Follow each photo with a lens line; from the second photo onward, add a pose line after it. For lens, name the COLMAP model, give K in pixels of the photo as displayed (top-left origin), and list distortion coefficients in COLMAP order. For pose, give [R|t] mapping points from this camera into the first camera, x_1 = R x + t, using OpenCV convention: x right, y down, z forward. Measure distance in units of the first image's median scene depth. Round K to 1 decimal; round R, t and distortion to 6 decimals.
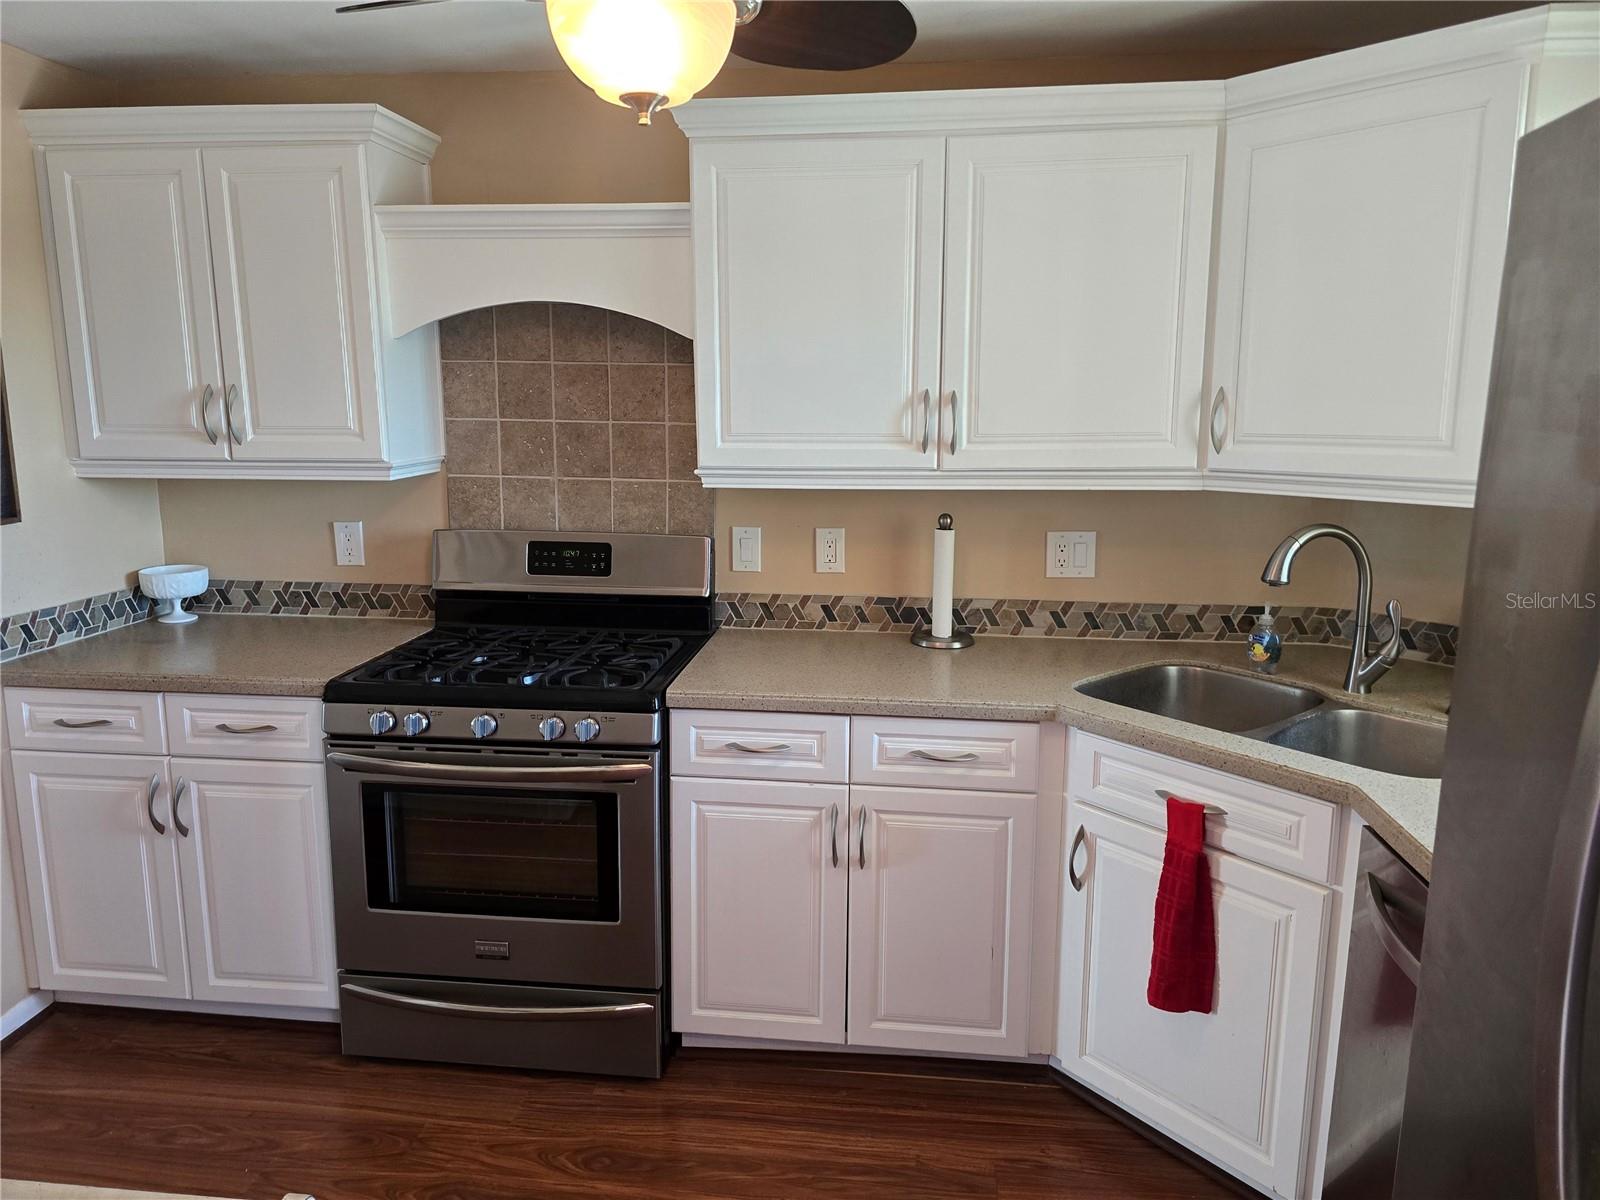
lens RADIAL K [[1088.0, 0, 810.4], [0, 1088.0, 588.8], [0, 0, 1]] dist [0.063272, -0.058642]
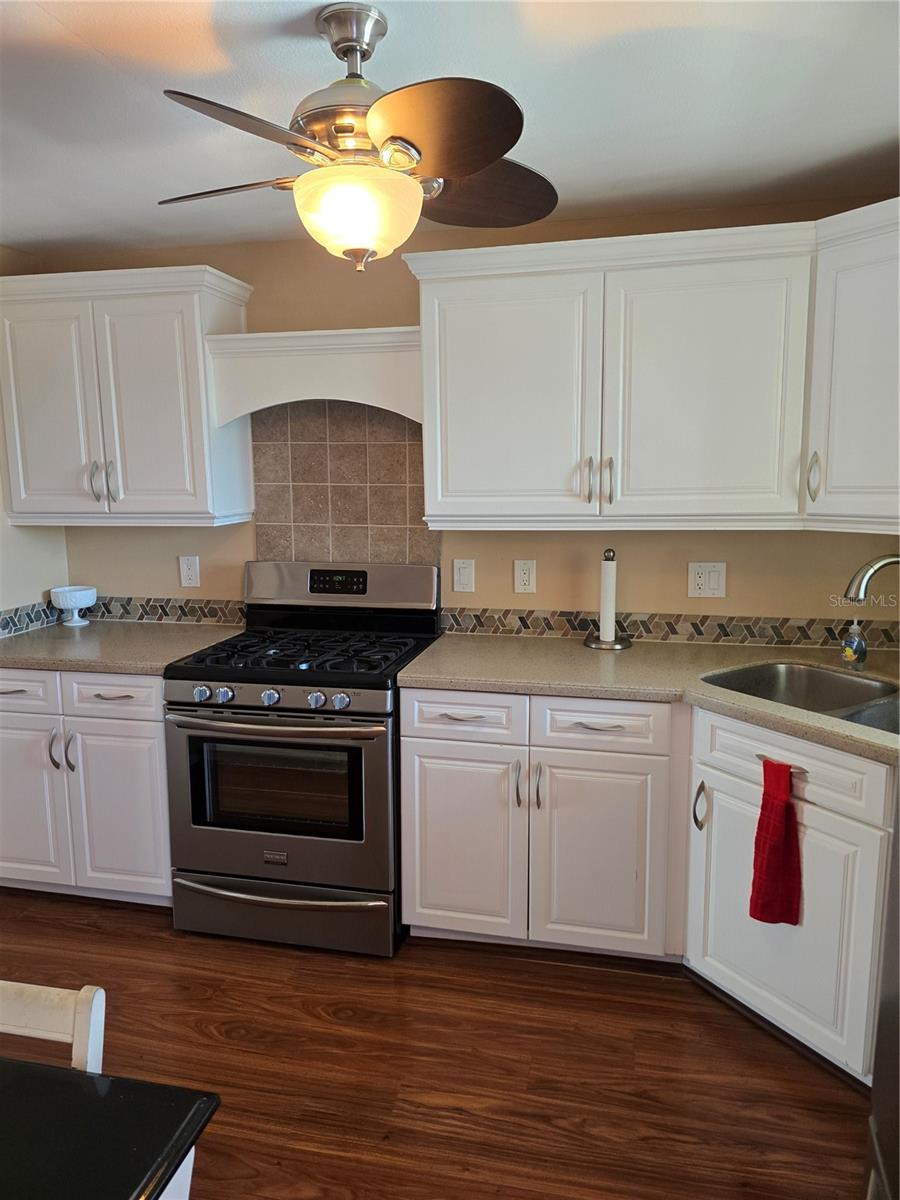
lens RADIAL K [[816.0, 0, 458.5], [0, 816.0, 596.6], [0, 0, 1]] dist [0.063272, -0.058642]
pose [[0.993862, 0.005376, -0.110498, 0.056308], [-0.007883, 0.999721, -0.022258, 0.015461], [0.110347, 0.022992, 0.993627, -0.027190]]
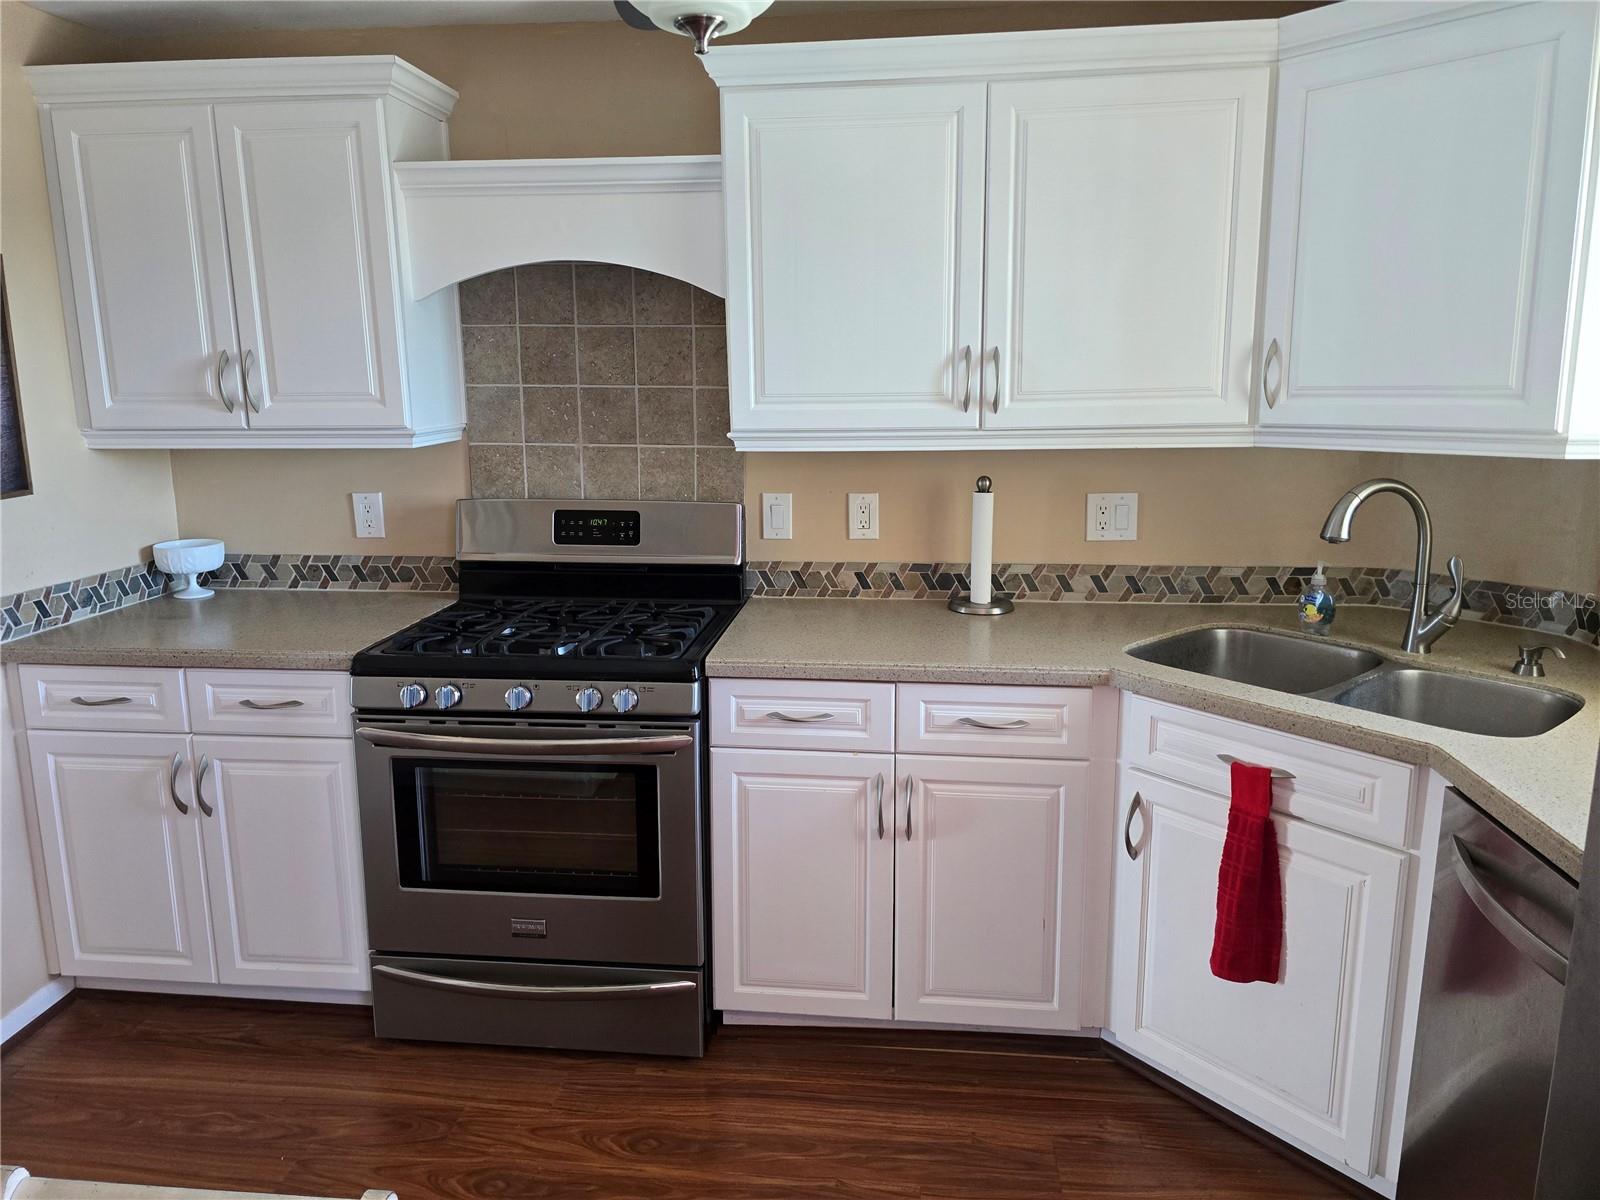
lens RADIAL K [[1088.0, 0, 815.4], [0, 1088.0, 577.8], [0, 0, 1]] dist [0.063272, -0.058642]
pose [[0.999914, -0.012080, 0.005133, -0.036315], [0.012029, 0.999879, 0.009843, 0.011660], [-0.005251, -0.009780, 0.999938, 0.029213]]
